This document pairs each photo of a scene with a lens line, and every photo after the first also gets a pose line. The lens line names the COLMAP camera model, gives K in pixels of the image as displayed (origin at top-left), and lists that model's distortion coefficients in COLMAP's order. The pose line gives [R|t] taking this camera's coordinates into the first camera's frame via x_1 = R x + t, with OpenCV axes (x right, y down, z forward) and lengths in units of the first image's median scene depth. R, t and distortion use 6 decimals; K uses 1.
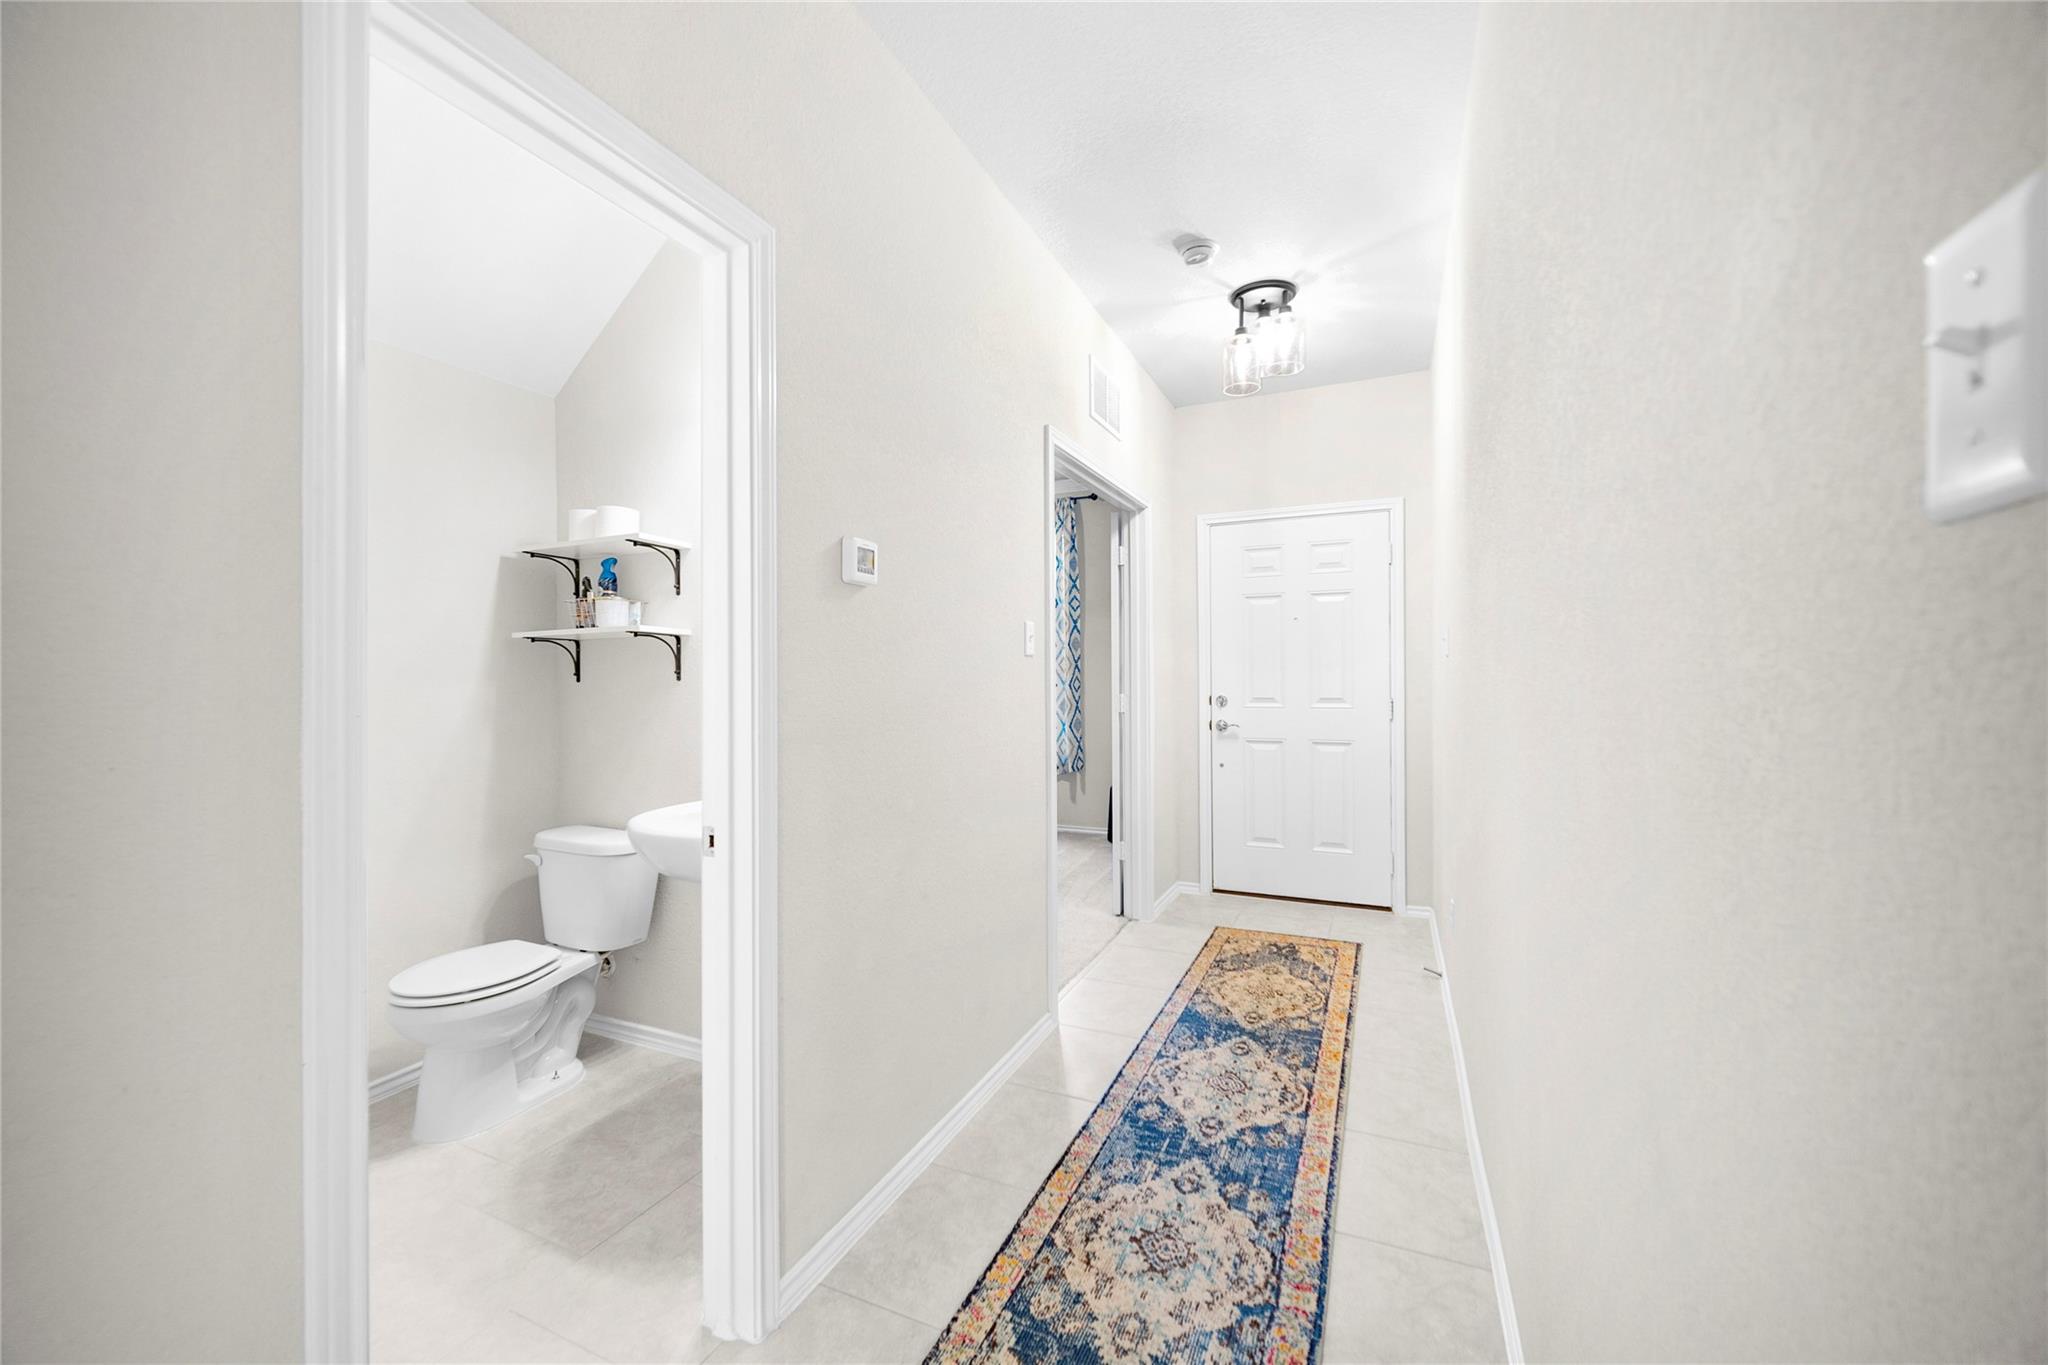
lens RADIAL K [[813.8, 0, 1022.4], [0, 813.8, 681.1], [0, 0, 1]] dist [-0.002119, -0.000160]
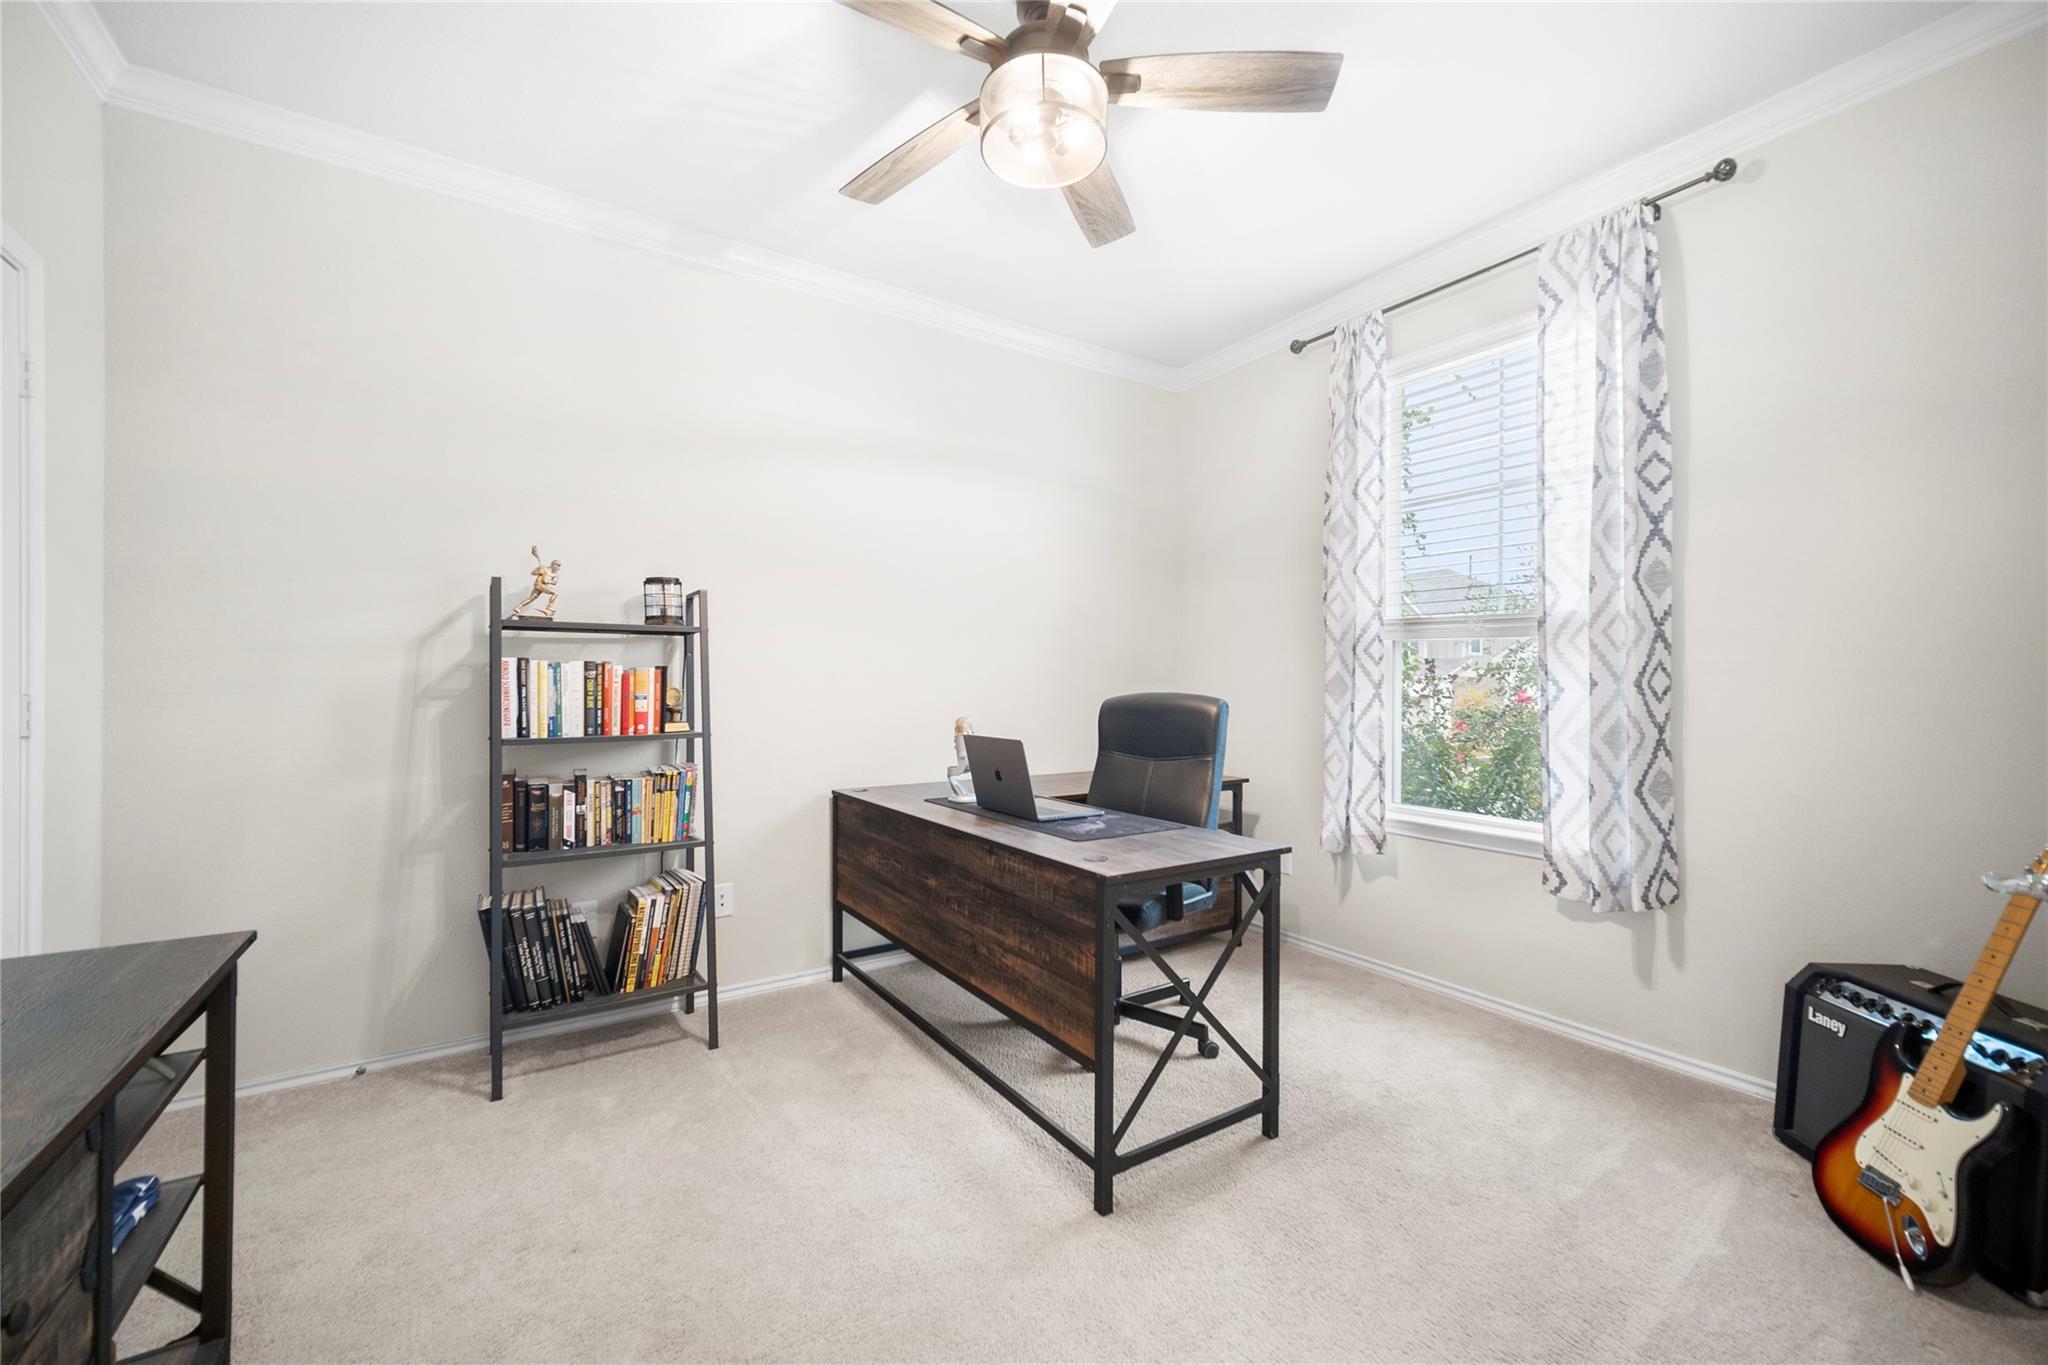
lens RADIAL K [[813.8, 0, 1022.7], [0, 813.8, 680.9], [0, 0, 1]] dist [-0.002119, -0.000160]
pose [[0.833266, 0.007617, -0.552819, 0.028484], [-0.006728, 0.999971, 0.003637, 0.003822], [0.552831, 0.000689, 0.833293, 0.516035]]
